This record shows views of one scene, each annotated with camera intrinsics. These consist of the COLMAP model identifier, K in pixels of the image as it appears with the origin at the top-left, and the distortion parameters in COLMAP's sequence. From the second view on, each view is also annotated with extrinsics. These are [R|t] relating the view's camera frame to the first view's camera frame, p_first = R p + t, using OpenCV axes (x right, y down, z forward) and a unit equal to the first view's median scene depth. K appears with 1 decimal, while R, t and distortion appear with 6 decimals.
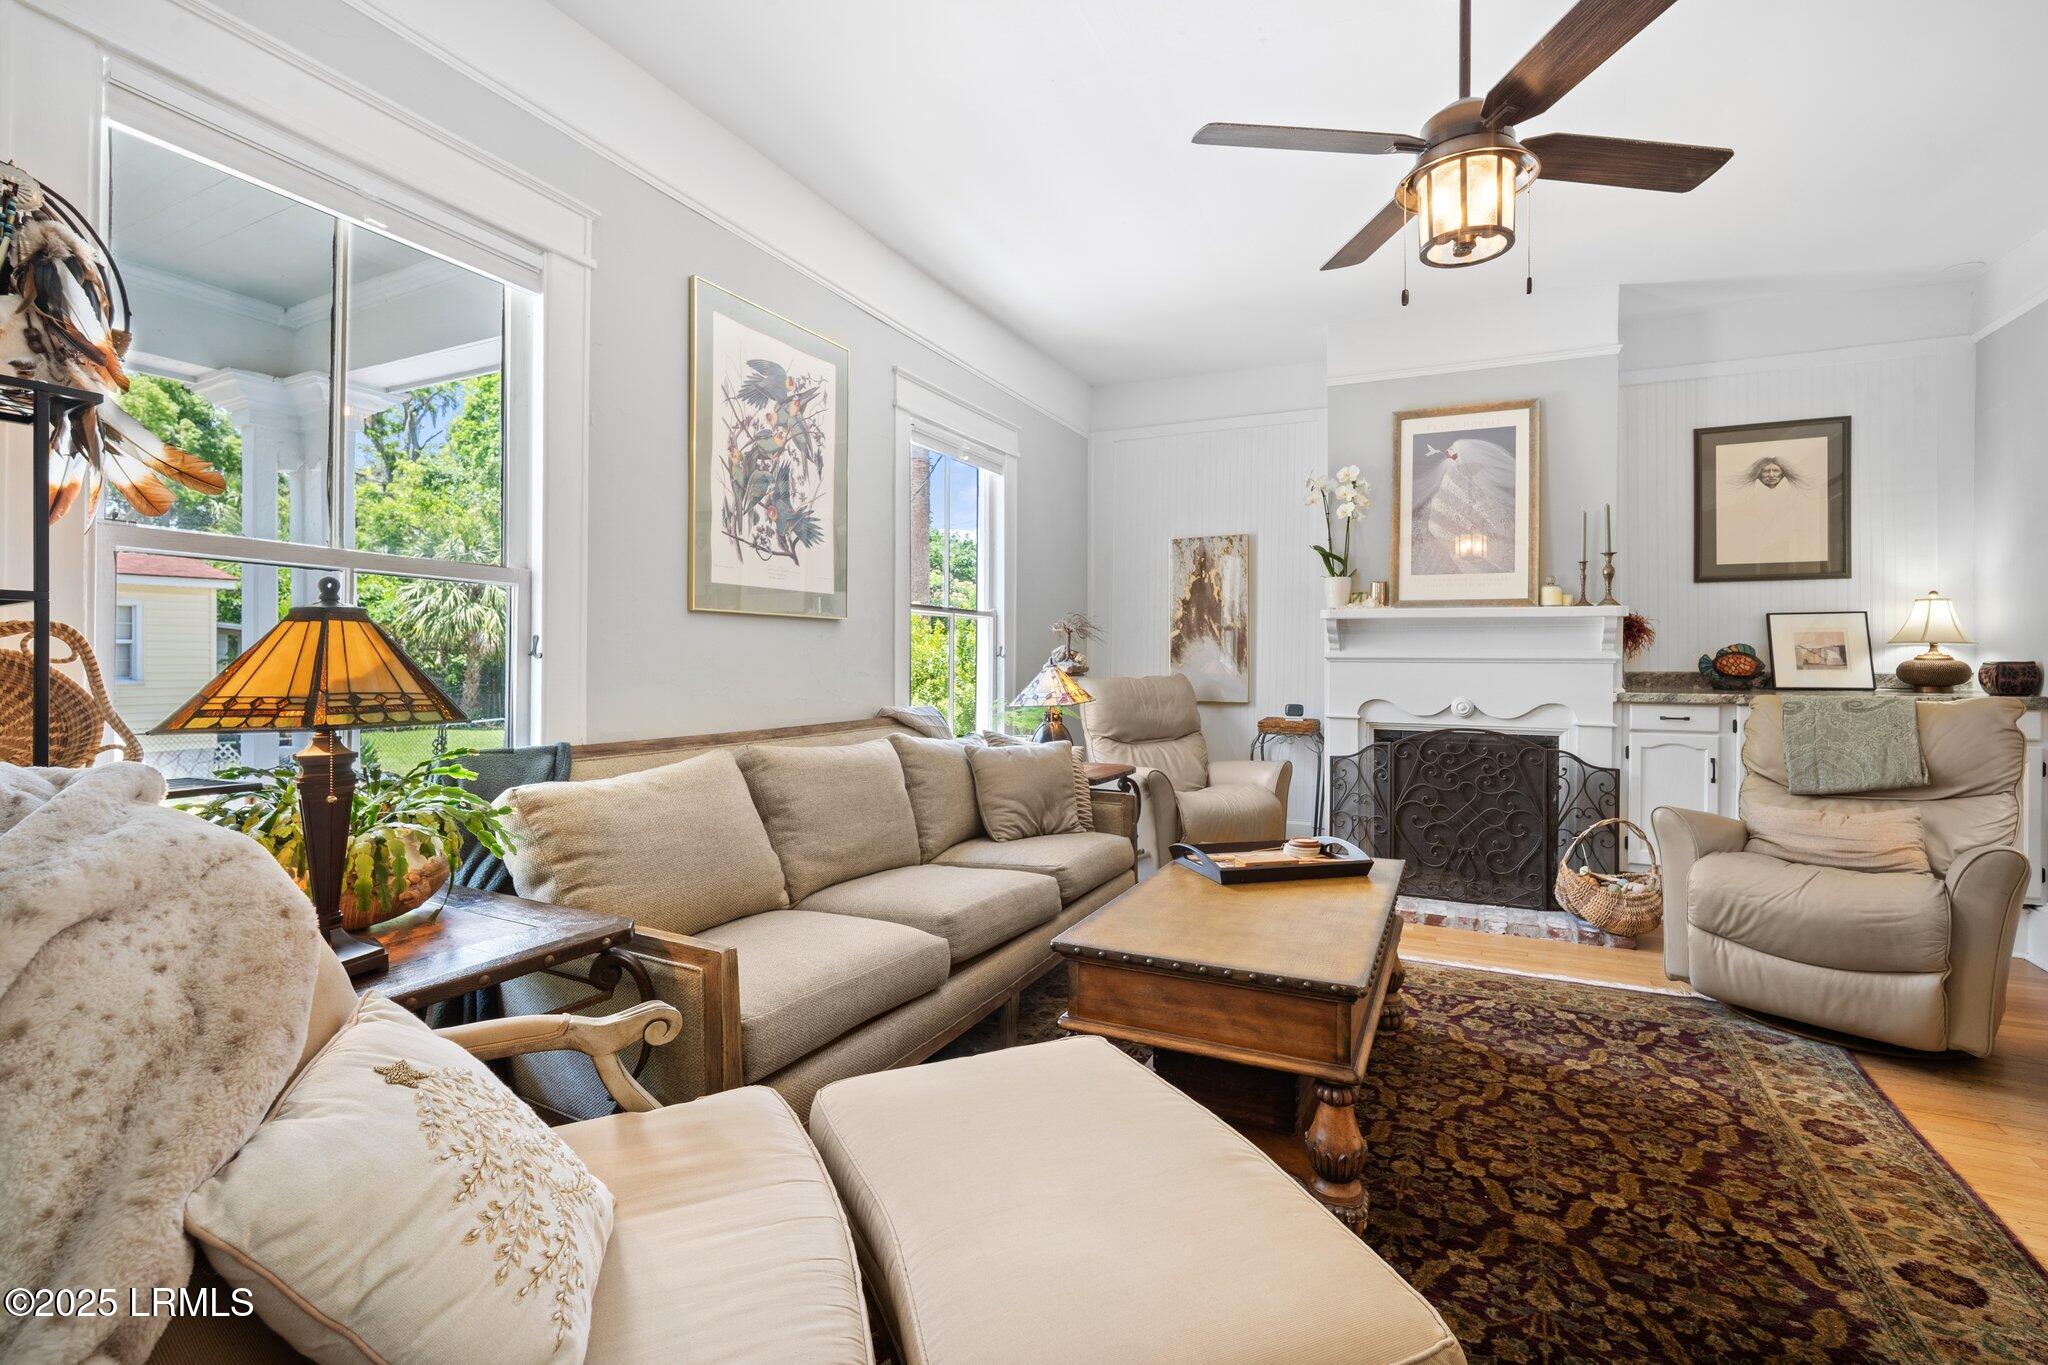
lens RADIAL K [[909.7, 0, 1031.9], [0, 909.7, 662.6], [0, 0, 1]] dist [-0.015676, 0.005236]
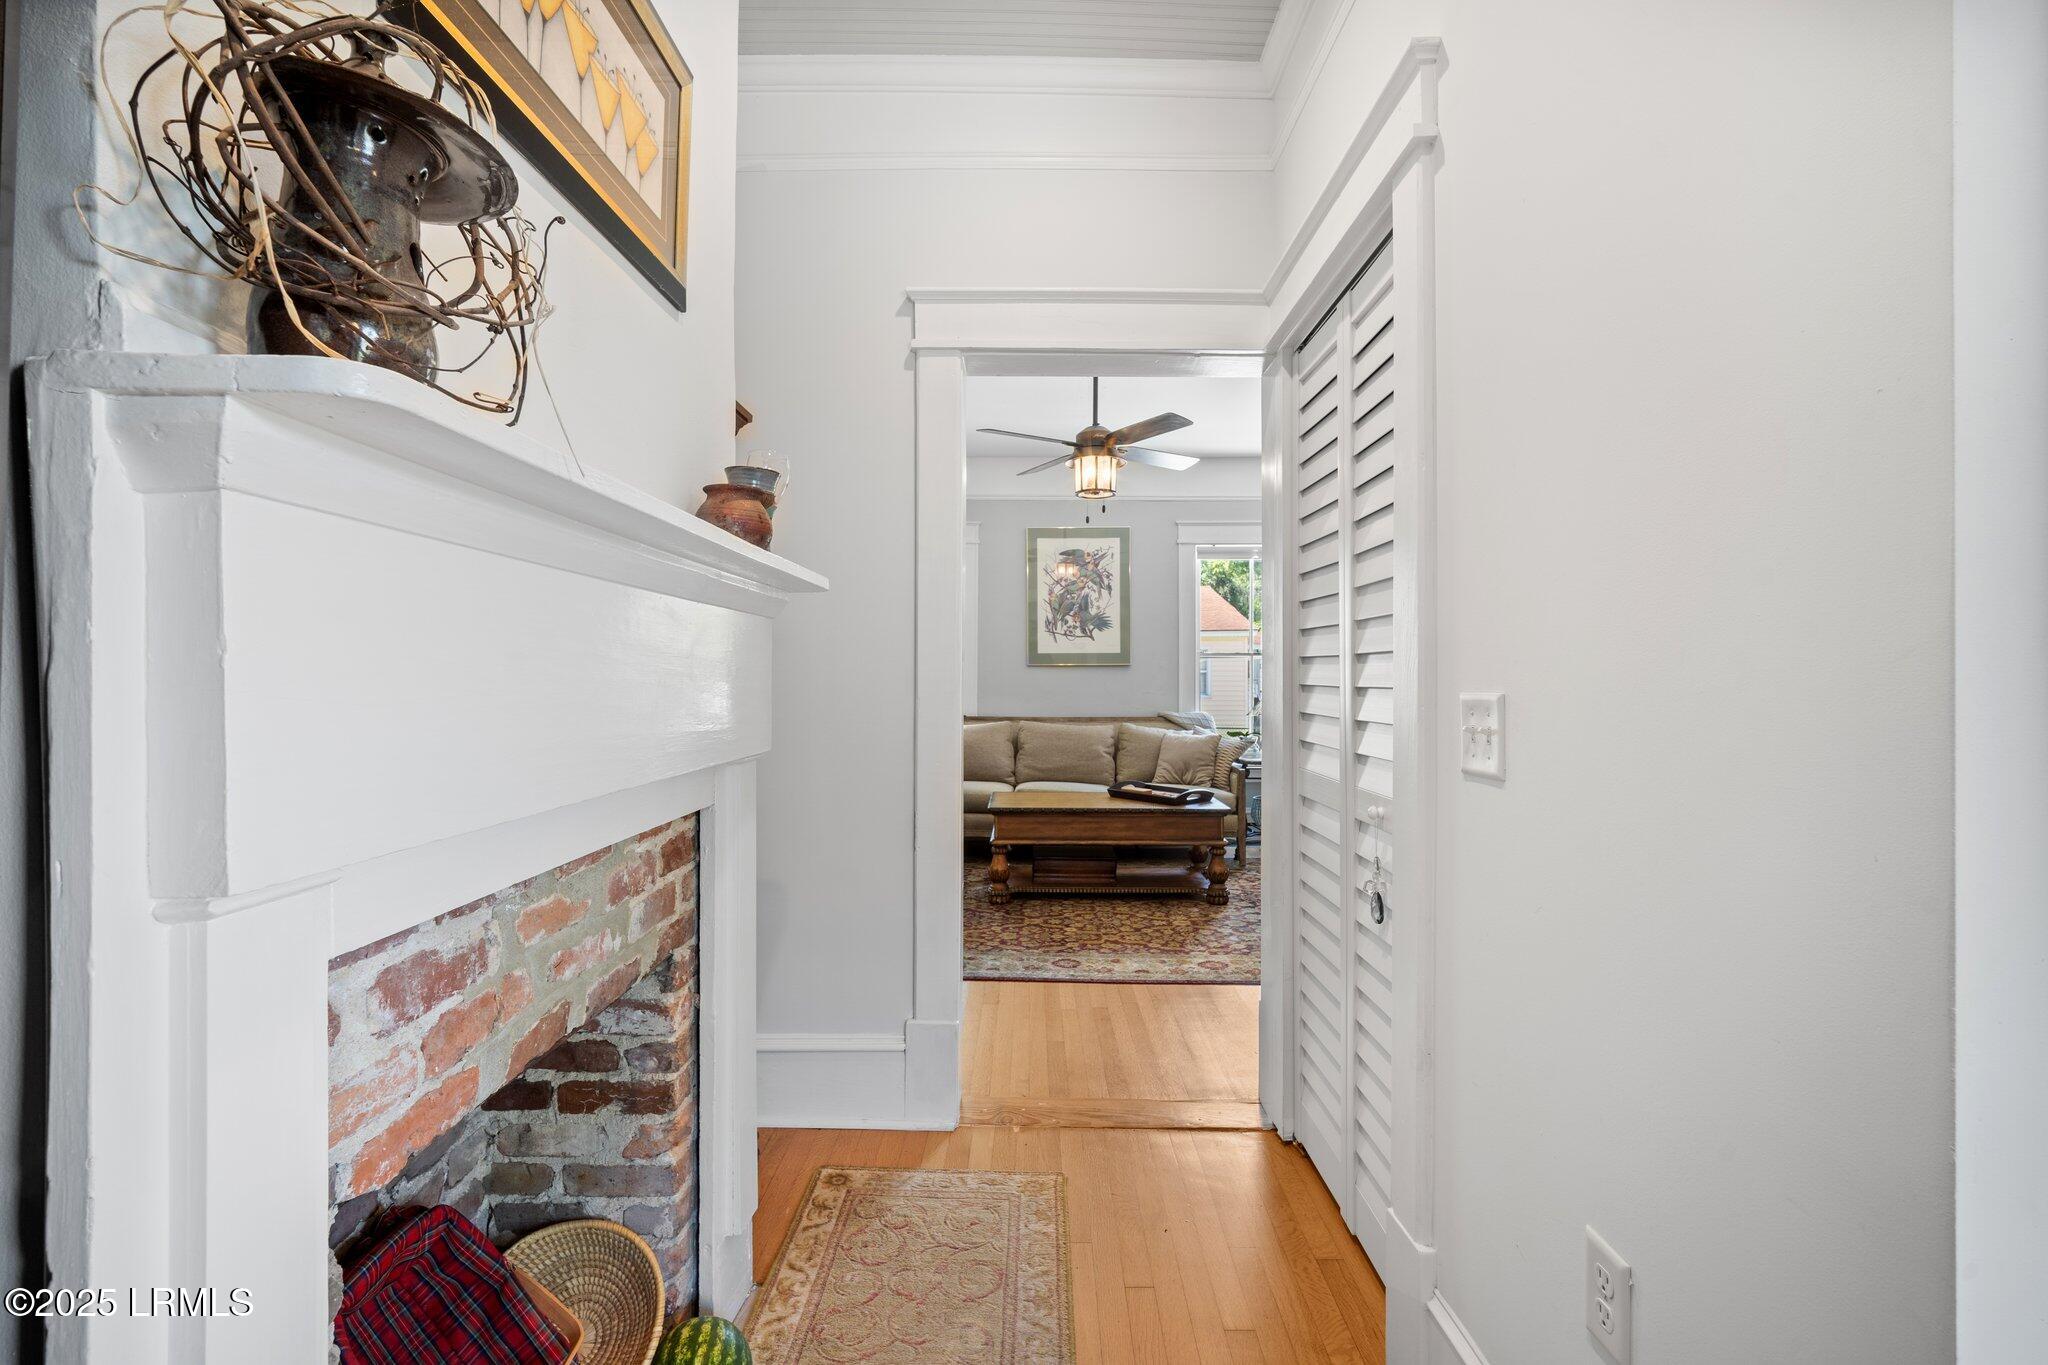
lens RADIAL K [[909.7, 0, 1038.0], [0, 909.7, 674.9], [0, 0, 1]] dist [-0.015676, 0.005236]
pose [[0.440568, -0.007500, -0.897688, 1.508149], [-0.000743, 0.999962, -0.008720, -0.009086], [0.897719, 0.004509, 0.440545, -0.039670]]
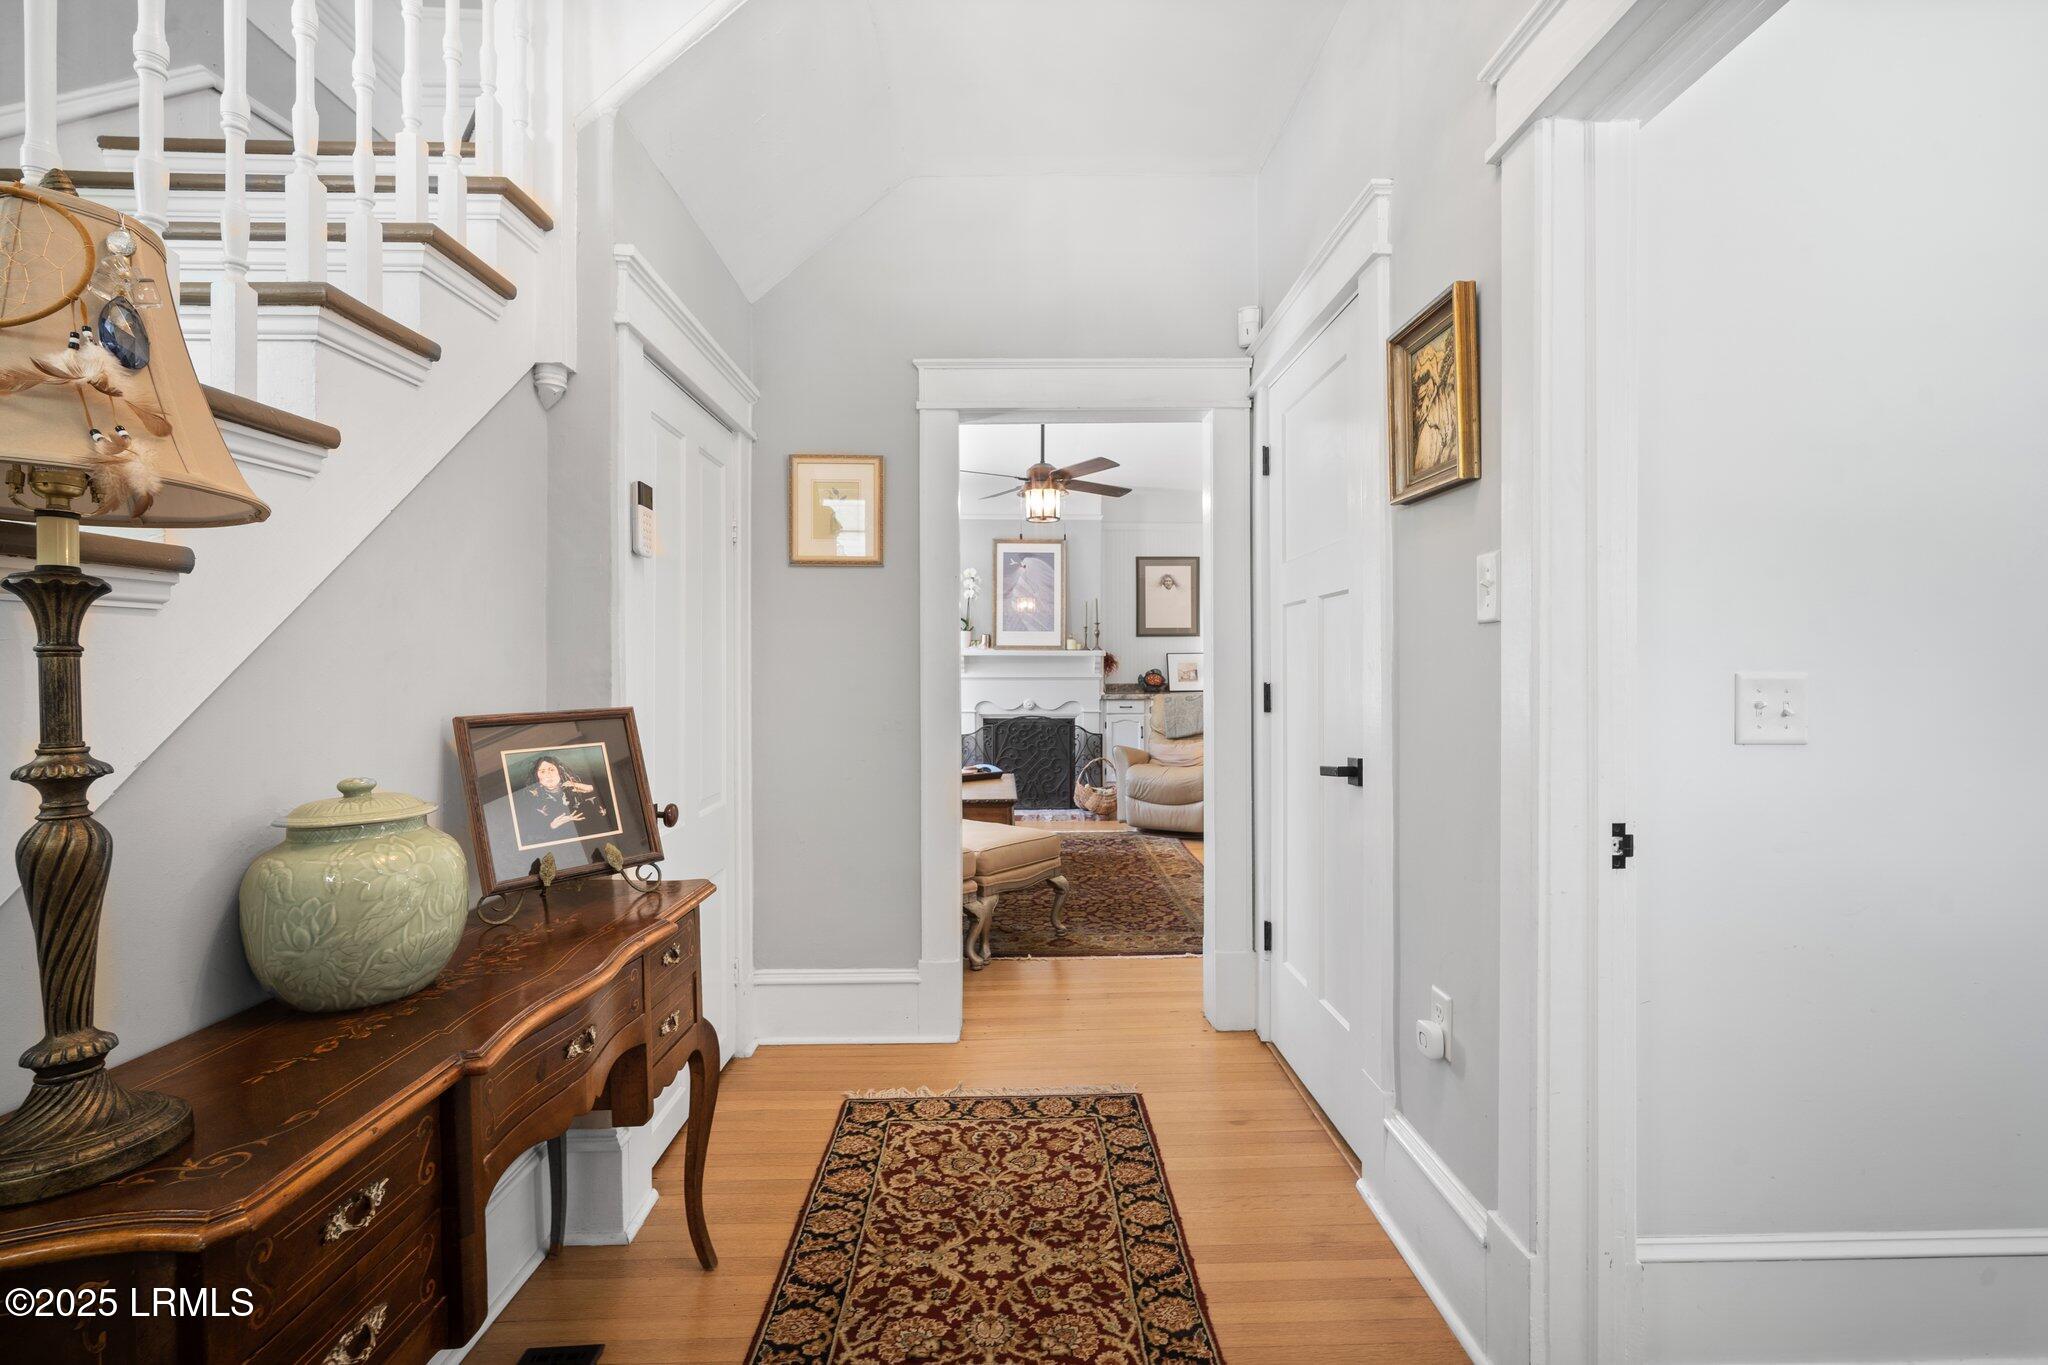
lens RADIAL K [[909.7, 0, 1016.2], [0, 909.7, 672.6], [0, 0, 1]] dist [-0.015676, 0.005236]
pose [[0.894659, -0.006084, 0.446709, -0.471909], [0.006416, 0.999979, 0.000768, -0.020600], [-0.446704, 0.002179, 0.894679, -0.808916]]
